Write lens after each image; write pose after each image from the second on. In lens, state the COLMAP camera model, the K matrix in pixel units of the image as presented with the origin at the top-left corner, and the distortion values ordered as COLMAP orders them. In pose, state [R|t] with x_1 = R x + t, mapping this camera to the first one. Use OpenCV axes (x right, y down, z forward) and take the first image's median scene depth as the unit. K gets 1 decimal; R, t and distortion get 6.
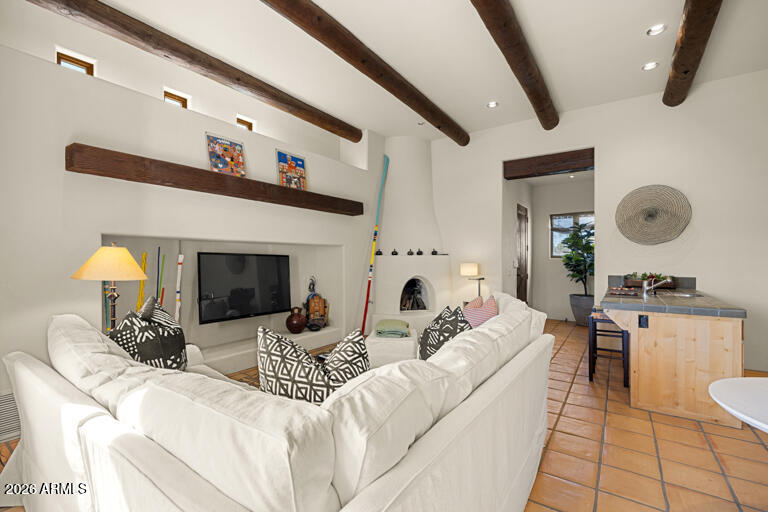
lens RADIAL K [[342.1, 0, 379.4], [0, 342.1, 260.0], [0, 0, 1]] dist [-0.001044, -0.000218]
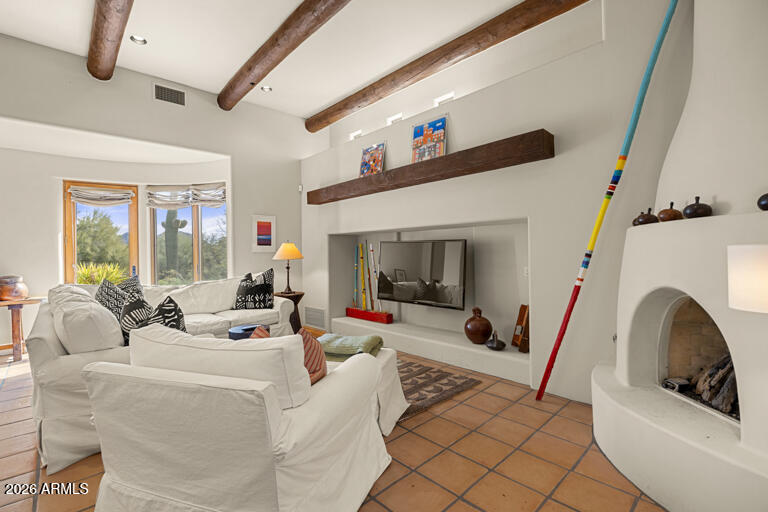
lens RADIAL K [[347.7, 0, 383.3], [0, 347.7, 249.8], [0, 0, 1]] dist [-0.000474, -0.000249]
pose [[-0.192532, -0.003897, -0.981283, 0.479818], [0.013396, 0.999888, -0.006599, 0.010813], [0.981199, -0.014415, -0.192459, 0.832001]]
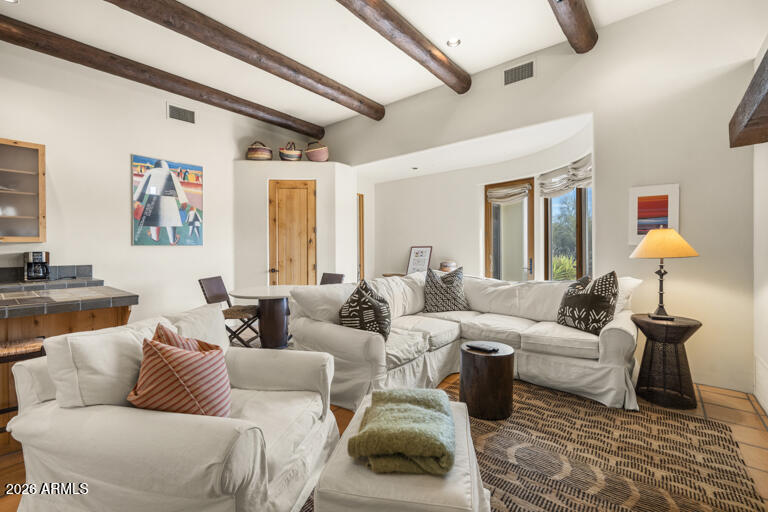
lens RADIAL K [[339.1, 0, 384.7], [0, 339.1, 249.4], [0, 0, 1]] dist [-0.000499, -0.000130]
pose [[-0.997363, 0.003874, 0.072475, 0.017347], [0.004242, 0.999979, 0.004928, 0.009028], [-0.072455, 0.005222, -0.997358, 0.937825]]
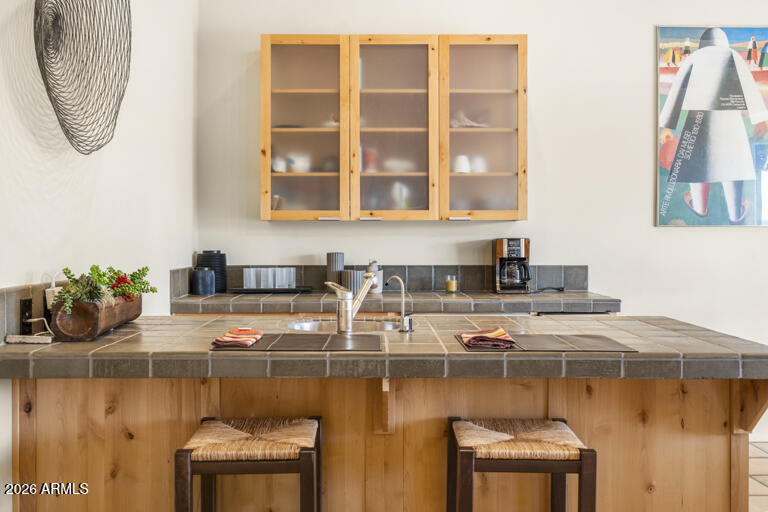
lens RADIAL K [[784.0, 0, 382.2], [0, 784.0, 240.6], [0, 0, 1]] dist [0.003578, -0.004734]
pose [[-0.589190, -0.007956, 0.807956, 0.157359], [-0.000223, 0.999953, 0.009684, 0.008830], [-0.807995, 0.005526, -0.589164, 0.918915]]
